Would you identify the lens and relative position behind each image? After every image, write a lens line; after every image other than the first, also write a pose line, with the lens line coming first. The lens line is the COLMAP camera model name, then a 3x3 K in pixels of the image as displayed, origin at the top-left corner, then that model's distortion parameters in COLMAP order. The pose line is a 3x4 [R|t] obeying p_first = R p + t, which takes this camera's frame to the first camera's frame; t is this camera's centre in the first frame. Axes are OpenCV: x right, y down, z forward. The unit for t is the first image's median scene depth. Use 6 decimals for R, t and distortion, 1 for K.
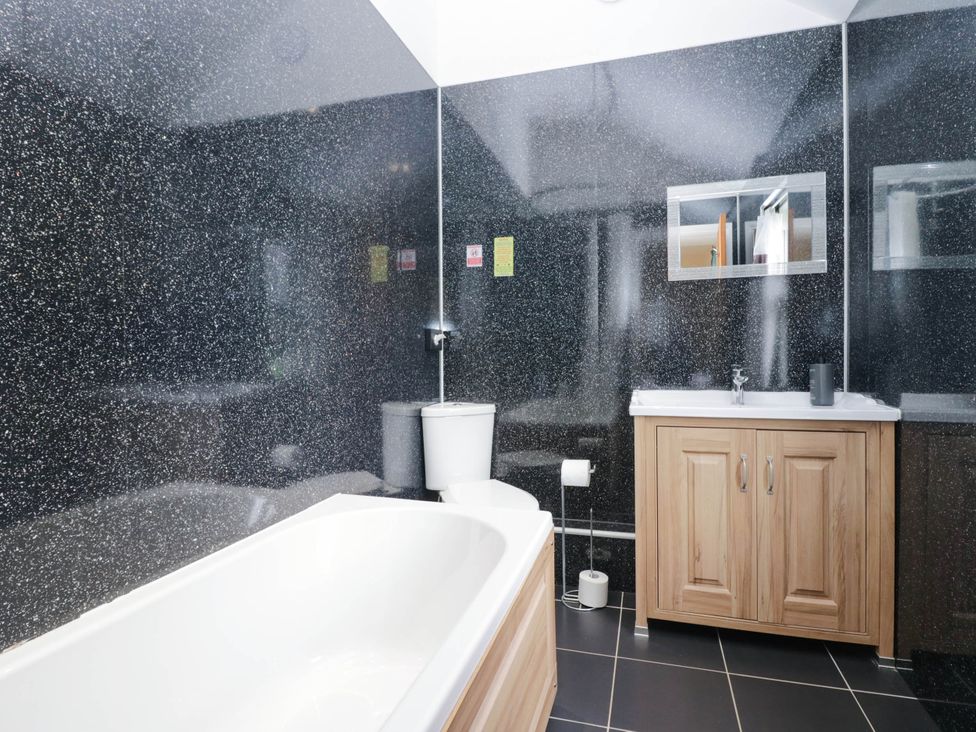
lens RADIAL K [[516.2, 0, 490.7], [0, 516.2, 357.1], [0, 0, 1]] dist [0.003010, -0.016707]
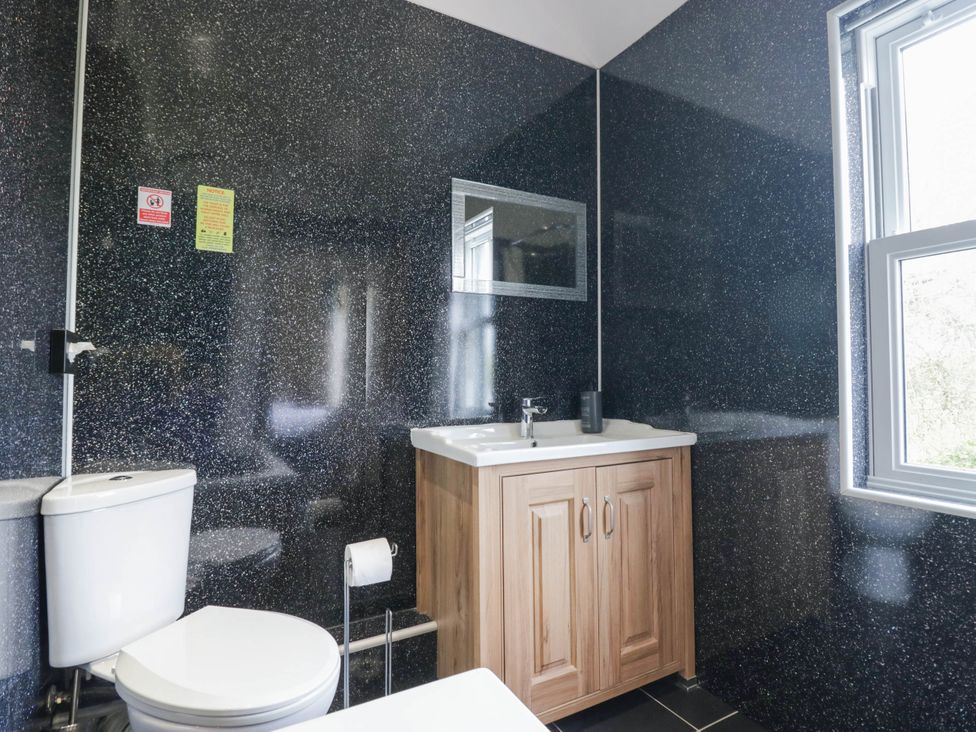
lens RADIAL K [[516.2, 0, 490.7], [0, 516.2, 357.1], [0, 0, 1]] dist [0.003010, -0.016707]
pose [[0.697594, 0.032730, 0.715745, -0.194392], [0.003539, 0.998786, -0.049123, -0.003881], [-0.716484, 0.036801, 0.696632, 0.395997]]
